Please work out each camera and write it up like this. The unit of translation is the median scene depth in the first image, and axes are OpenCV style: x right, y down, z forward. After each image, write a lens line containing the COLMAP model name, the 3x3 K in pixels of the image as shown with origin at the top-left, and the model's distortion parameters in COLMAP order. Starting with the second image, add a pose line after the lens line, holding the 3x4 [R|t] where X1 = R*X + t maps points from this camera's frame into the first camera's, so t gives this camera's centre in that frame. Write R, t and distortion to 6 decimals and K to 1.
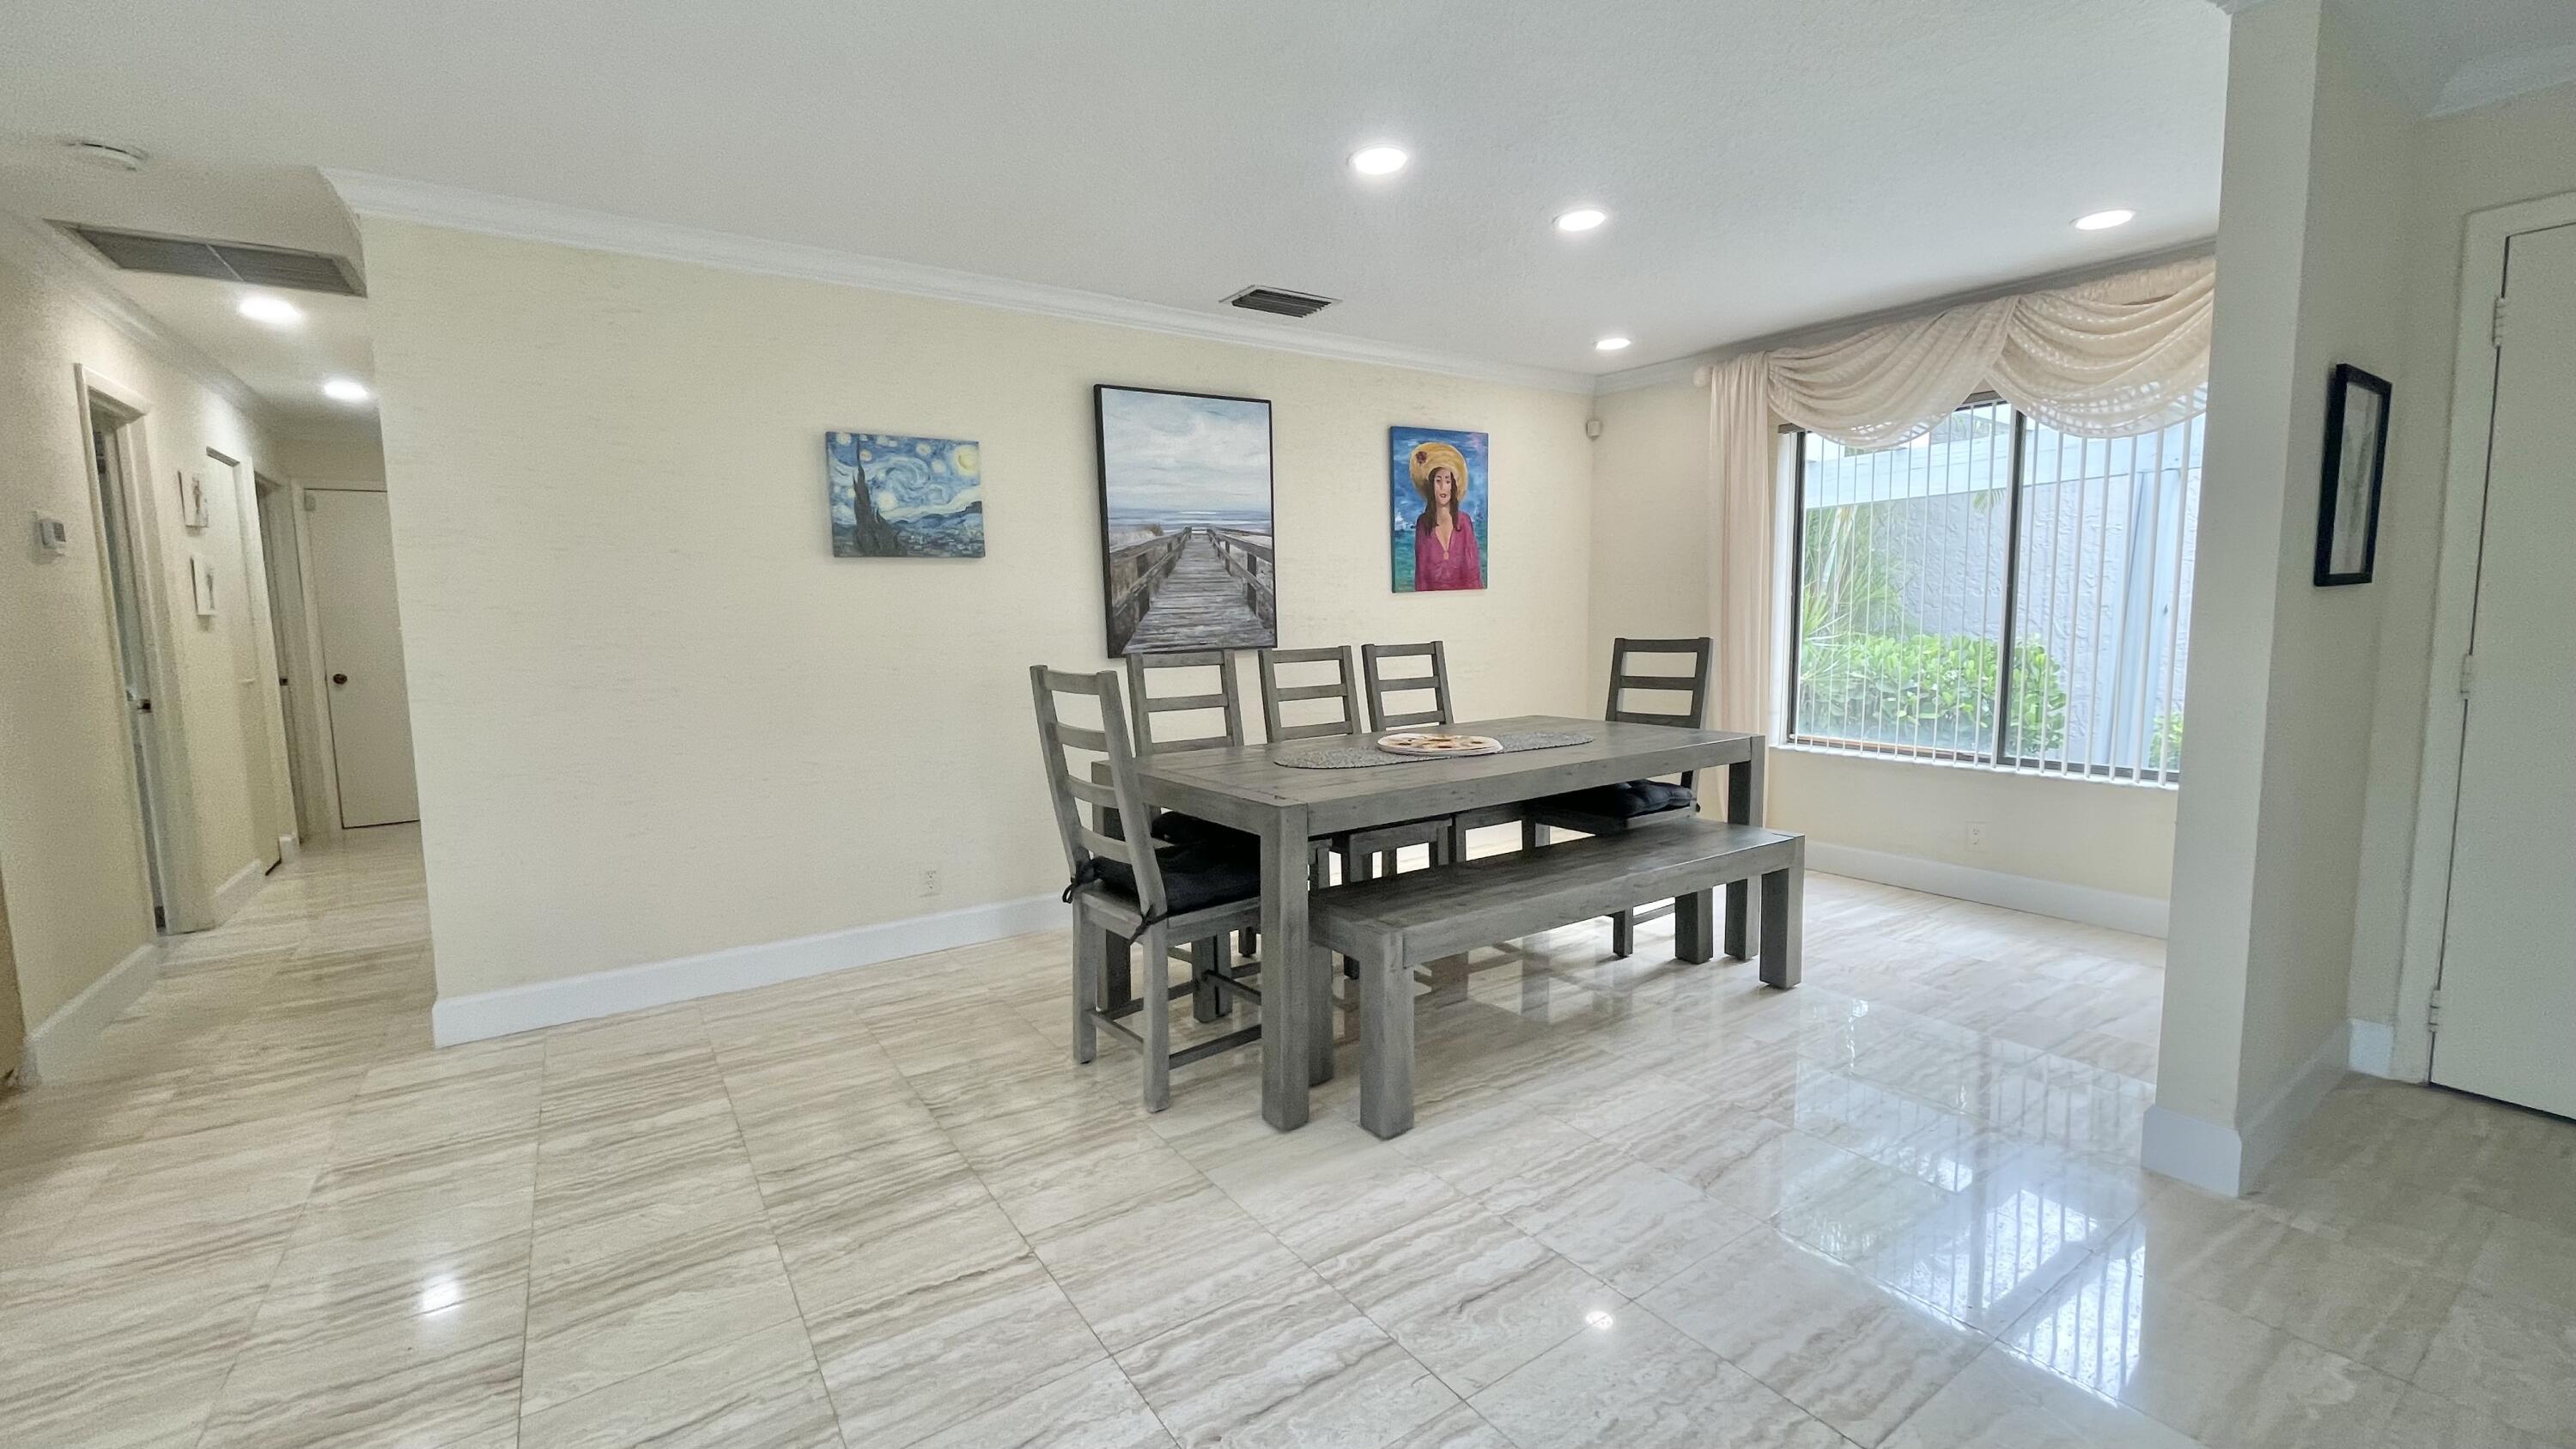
lens RADIAL K [[1043.8, 0, 1282.3], [0, 1043.8, 714.0], [0, 0, 1]] dist [0.000240, -0.000004]
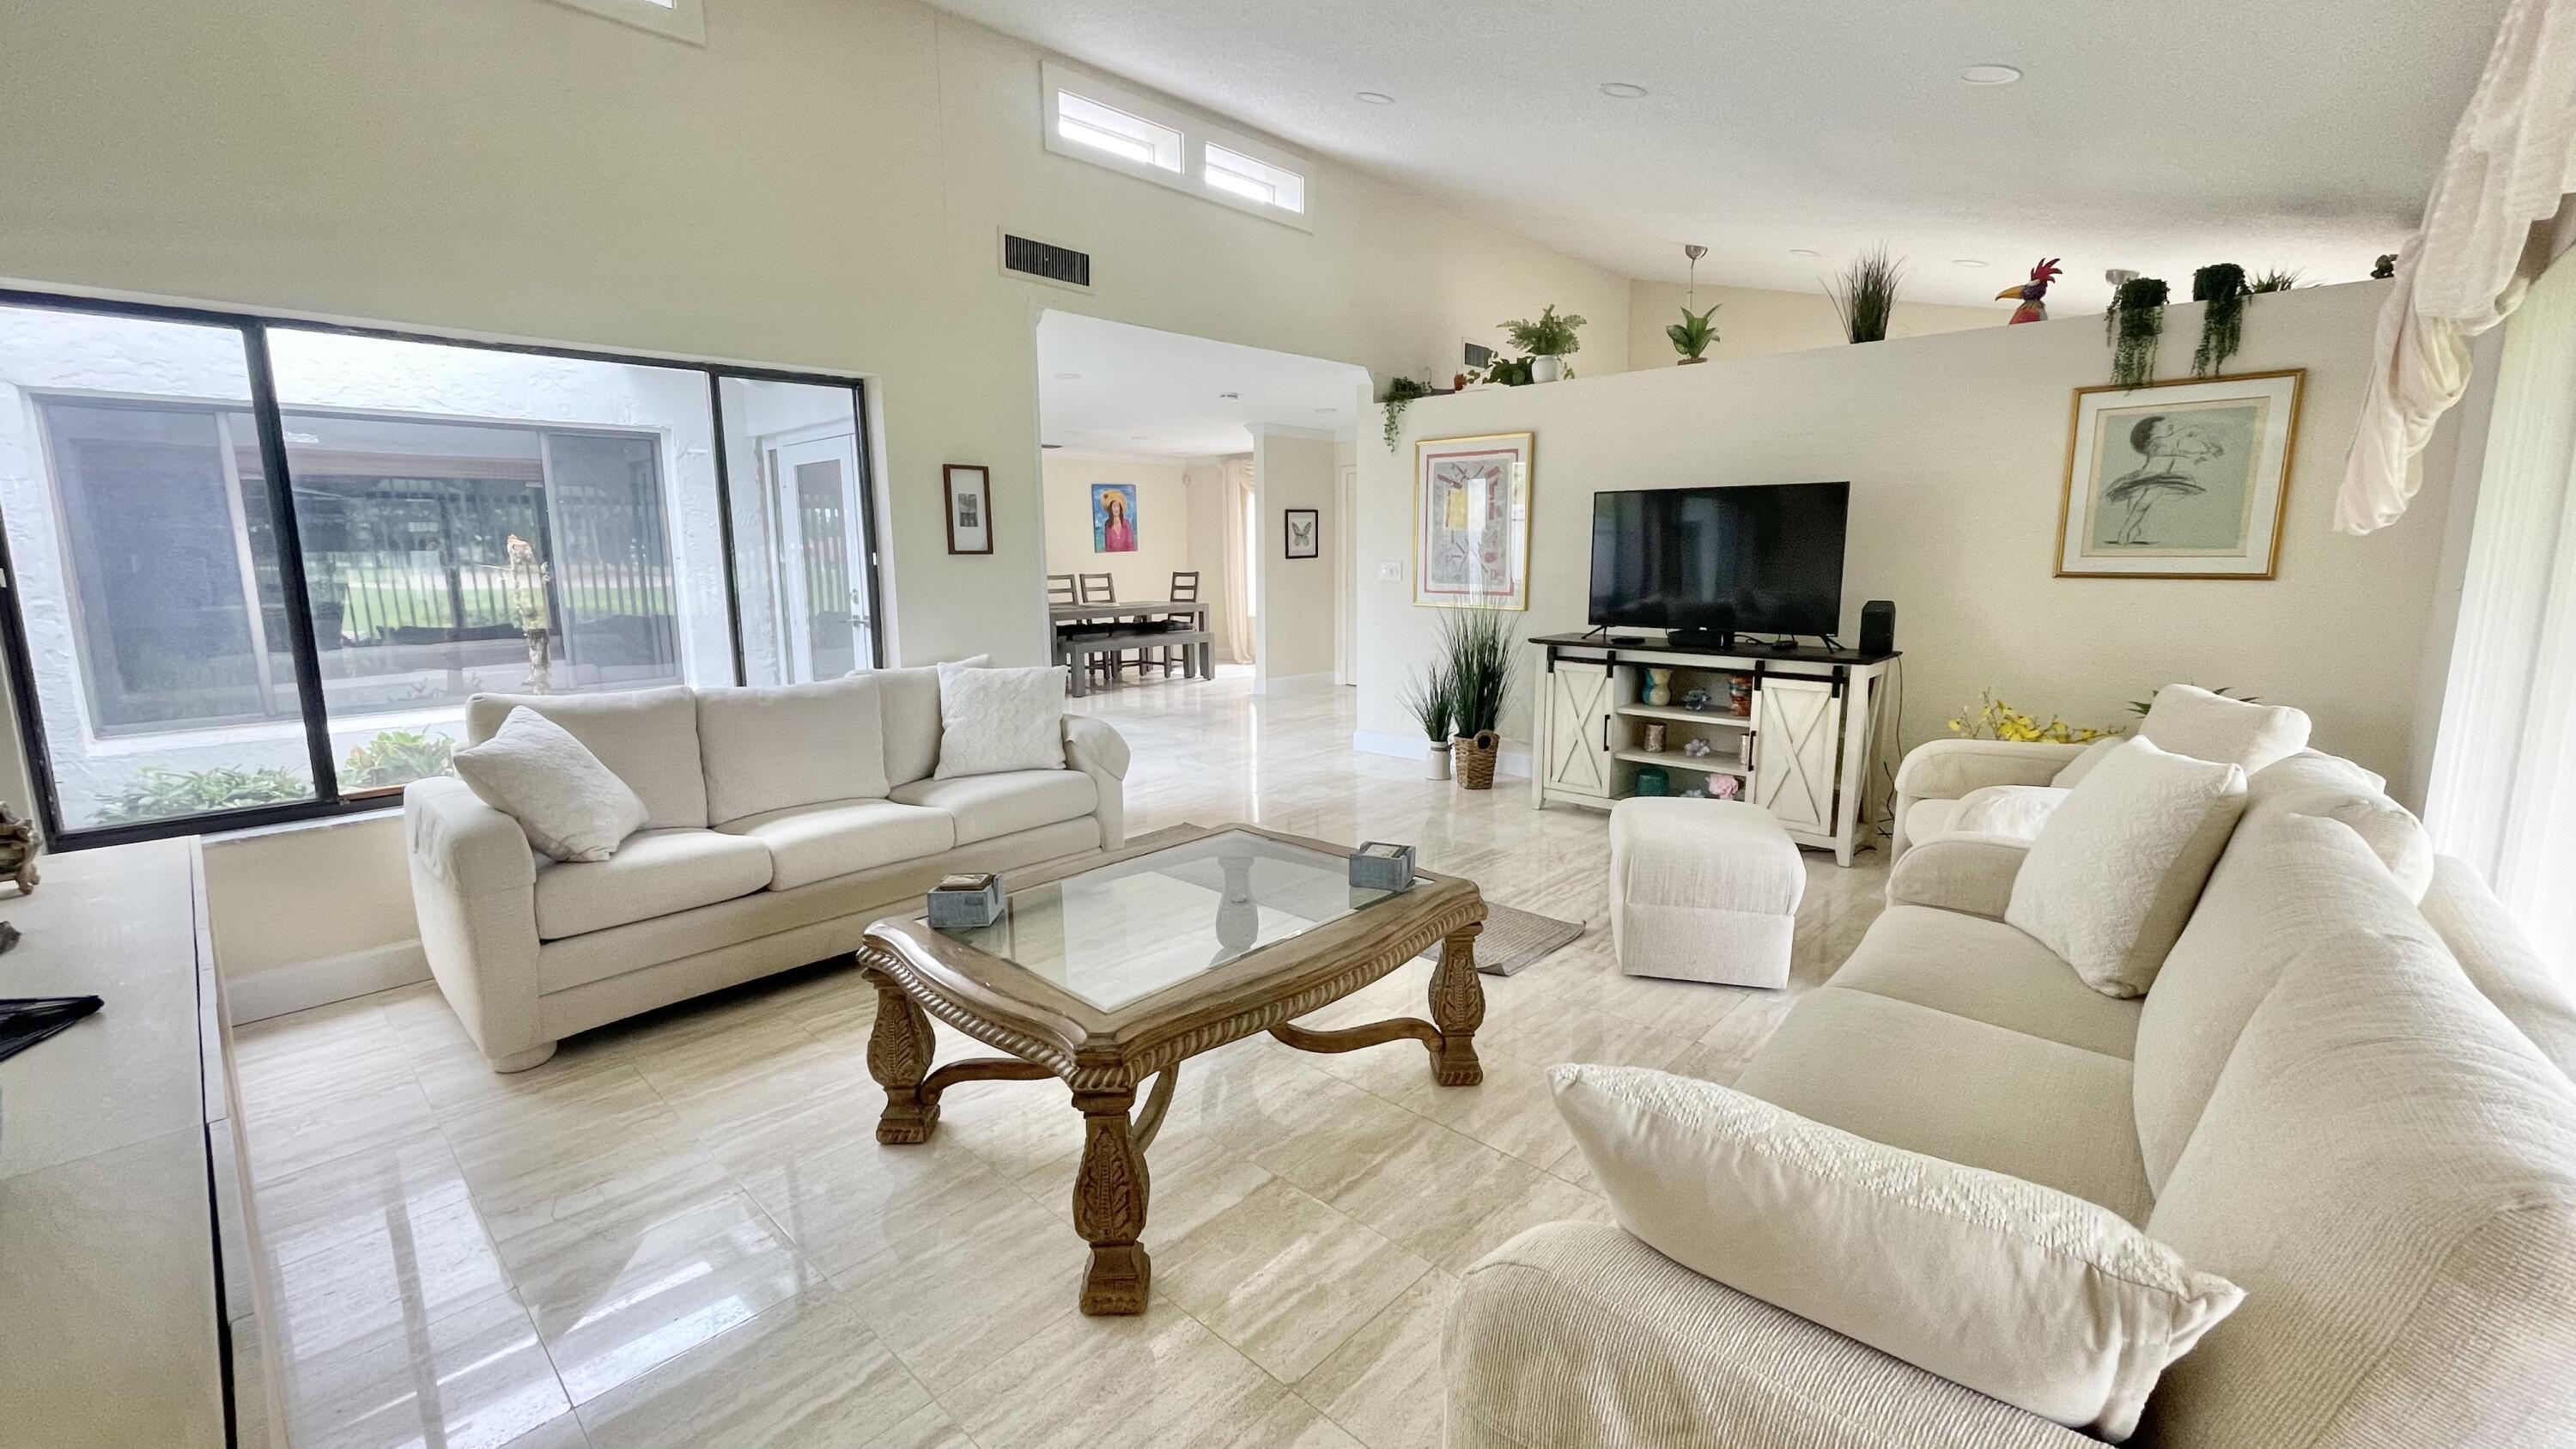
lens RADIAL K [[1043.8, 0, 1279.0], [0, 1043.8, 728.4], [0, 0, 1]] dist [0.000240, -0.000004]
pose [[0.979701, -0.026081, 0.198759, 0.034798], [0.011599, 0.997215, 0.073677, 0.133445], [-0.200127, -0.069876, 0.977275, -1.691566]]
